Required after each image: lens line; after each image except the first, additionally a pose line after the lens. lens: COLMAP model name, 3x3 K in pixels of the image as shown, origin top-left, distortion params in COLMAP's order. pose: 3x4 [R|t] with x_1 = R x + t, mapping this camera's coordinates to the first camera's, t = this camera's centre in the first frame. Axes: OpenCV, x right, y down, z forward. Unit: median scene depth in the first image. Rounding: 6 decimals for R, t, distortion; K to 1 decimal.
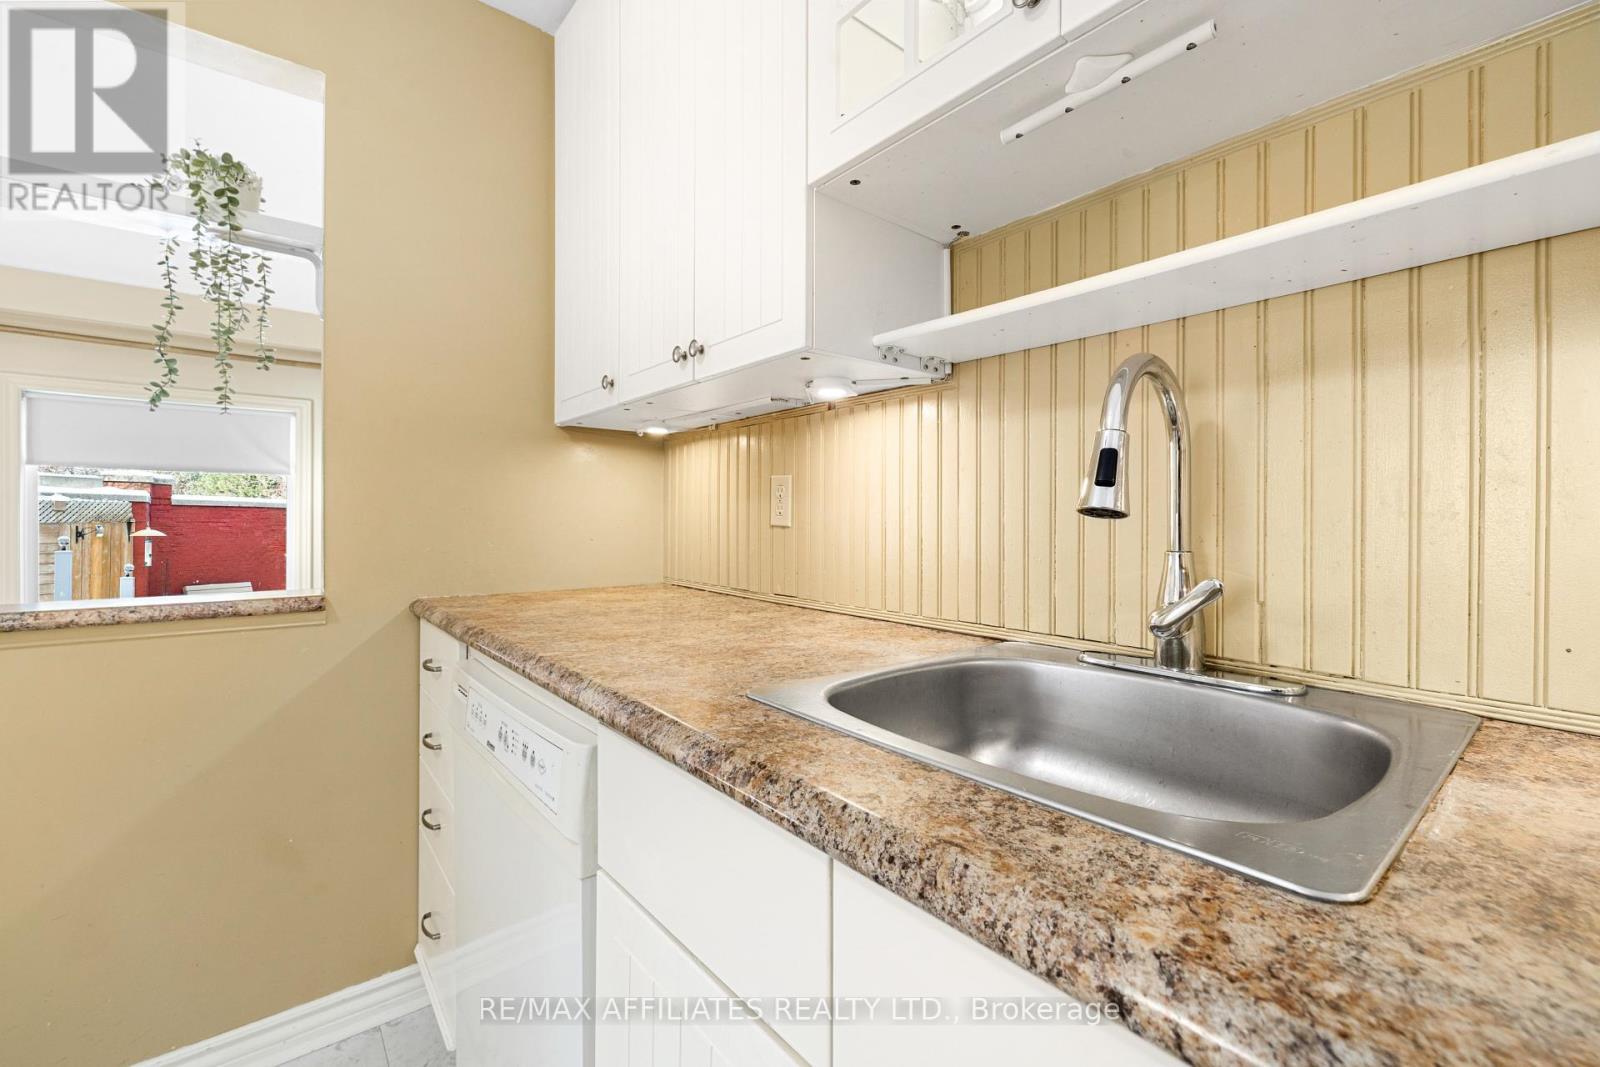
lens RADIAL K [[677.0, 0, 800.0], [0, 677.0, 533.5], [0, 0, 1]] dist [-0.001238, -0.000092]
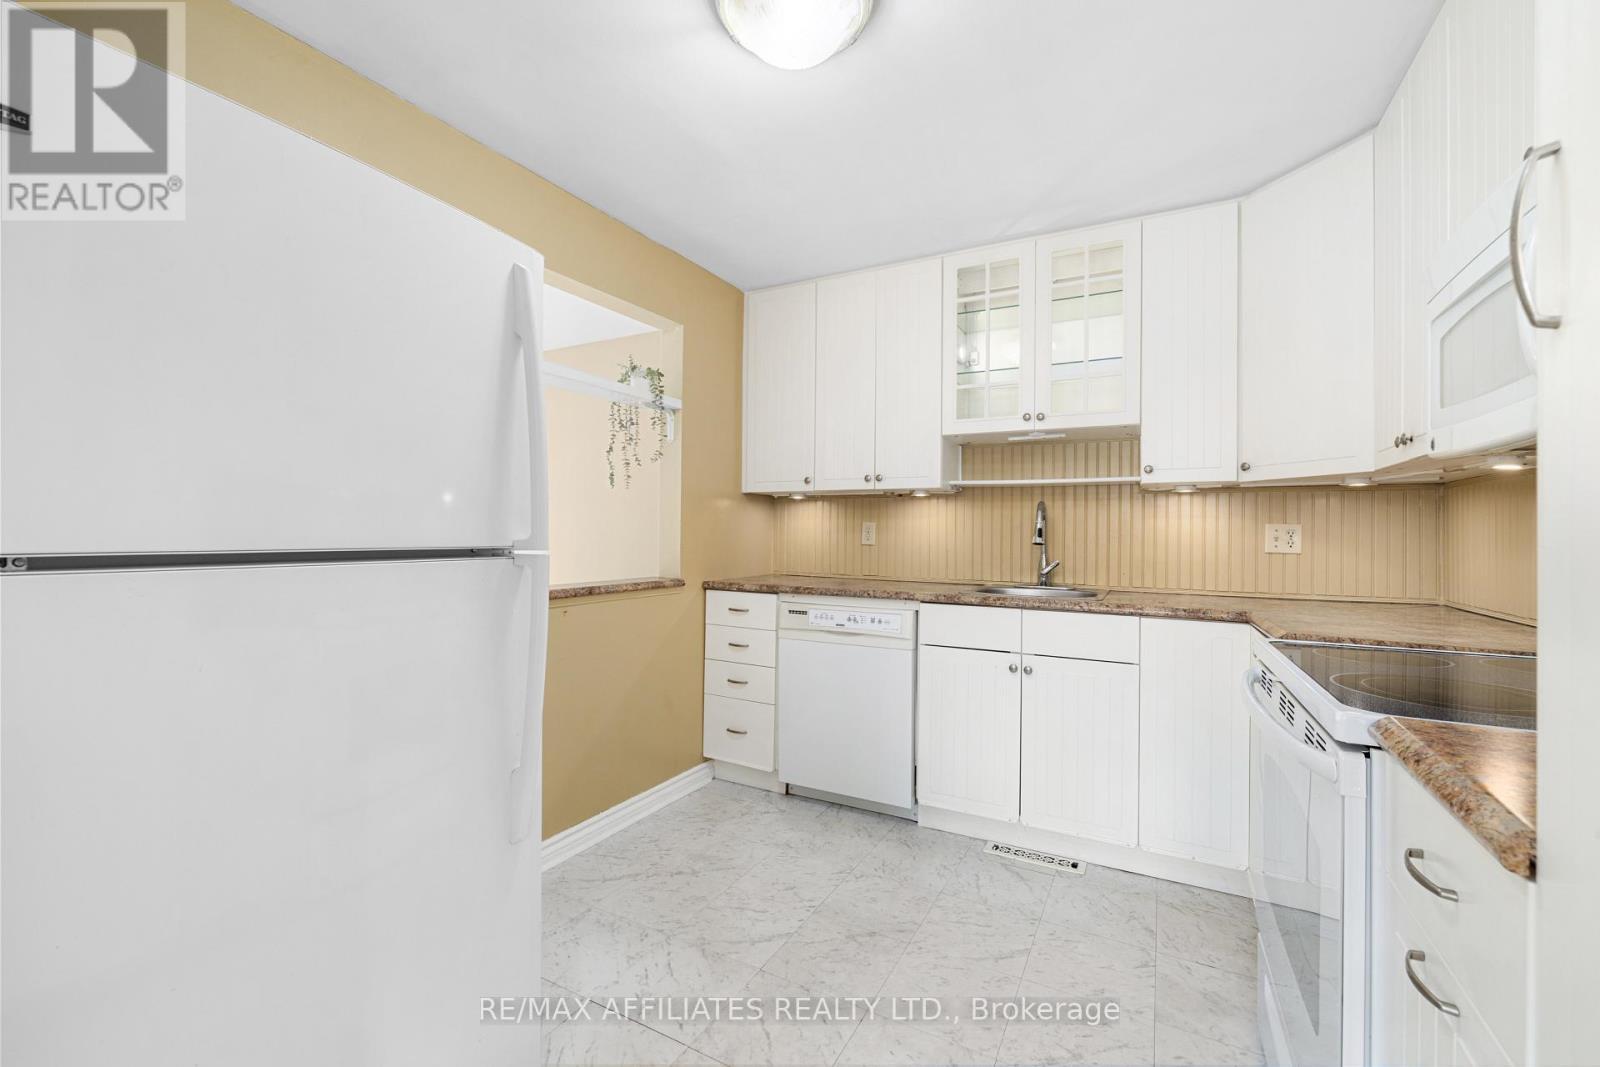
lens RADIAL K [[677.0, 0, 800.0], [0, 677.0, 533.5], [0, 0, 1]] dist [-0.001238, -0.000092]
pose [[0.919062, 0.014542, 0.393844, -1.344244], [-0.006467, 0.999741, -0.021823, 0.002141], [-0.394060, 0.017510, 0.918918, -1.174340]]
